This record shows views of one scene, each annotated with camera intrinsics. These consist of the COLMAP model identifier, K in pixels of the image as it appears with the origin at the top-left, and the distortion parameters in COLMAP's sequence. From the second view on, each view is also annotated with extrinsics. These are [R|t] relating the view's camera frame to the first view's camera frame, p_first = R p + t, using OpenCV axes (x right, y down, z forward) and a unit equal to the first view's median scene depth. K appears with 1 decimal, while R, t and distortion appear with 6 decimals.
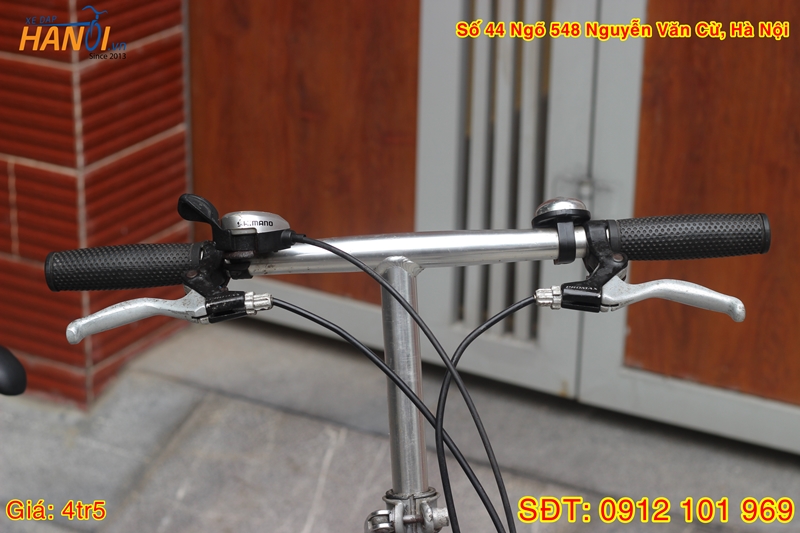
lens RADIAL K [[1895.7, 0, 400.0], [0, 1895.7, 266.5], [0, 0, 1]] dist [-0.084242, -0.319193]
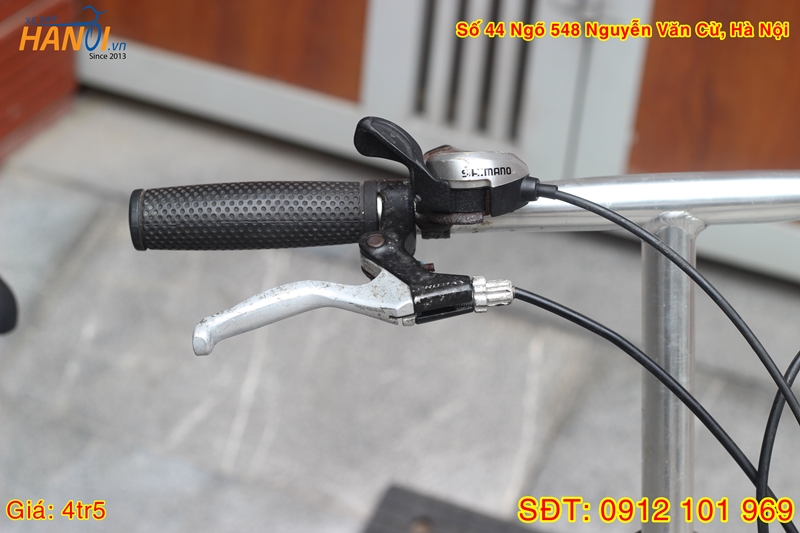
lens RADIAL K [[1947.4, 0, 400.0], [0, 1947.4, 266.5], [0, 0, 1]] dist [-0.080746, -0.368353]
pose [[0.991320, -0.002131, 0.131456, -0.187991], [-0.019555, 0.986358, 0.163450, -0.096030], [-0.130011, -0.164602, 0.977754, 0.339224]]
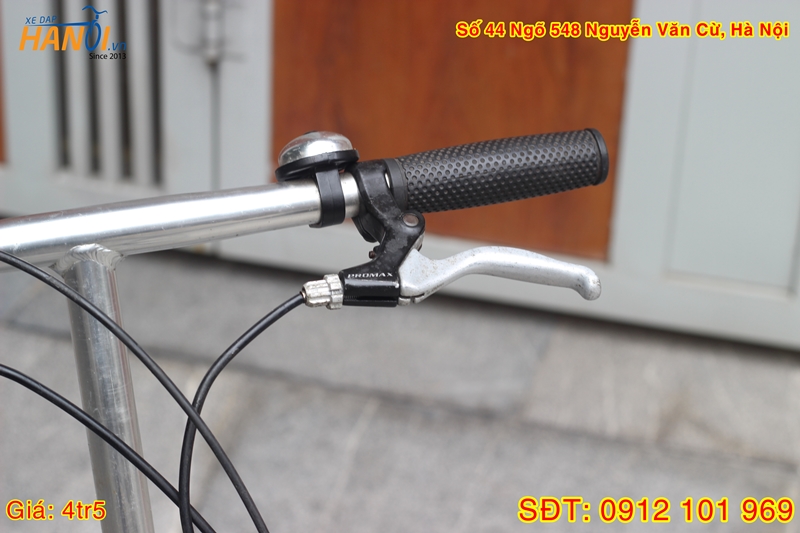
lens RADIAL K [[1947.4, 0, 400.0], [0, 1947.4, 266.5], [0, 0, 1]] dist [-0.080746, -0.368353]
pose [[0.968113, -0.101861, 0.228872, -0.052400], [0.069318, 0.986854, 0.145994, -0.090430], [-0.240735, -0.125473, 0.962447, 0.309510]]
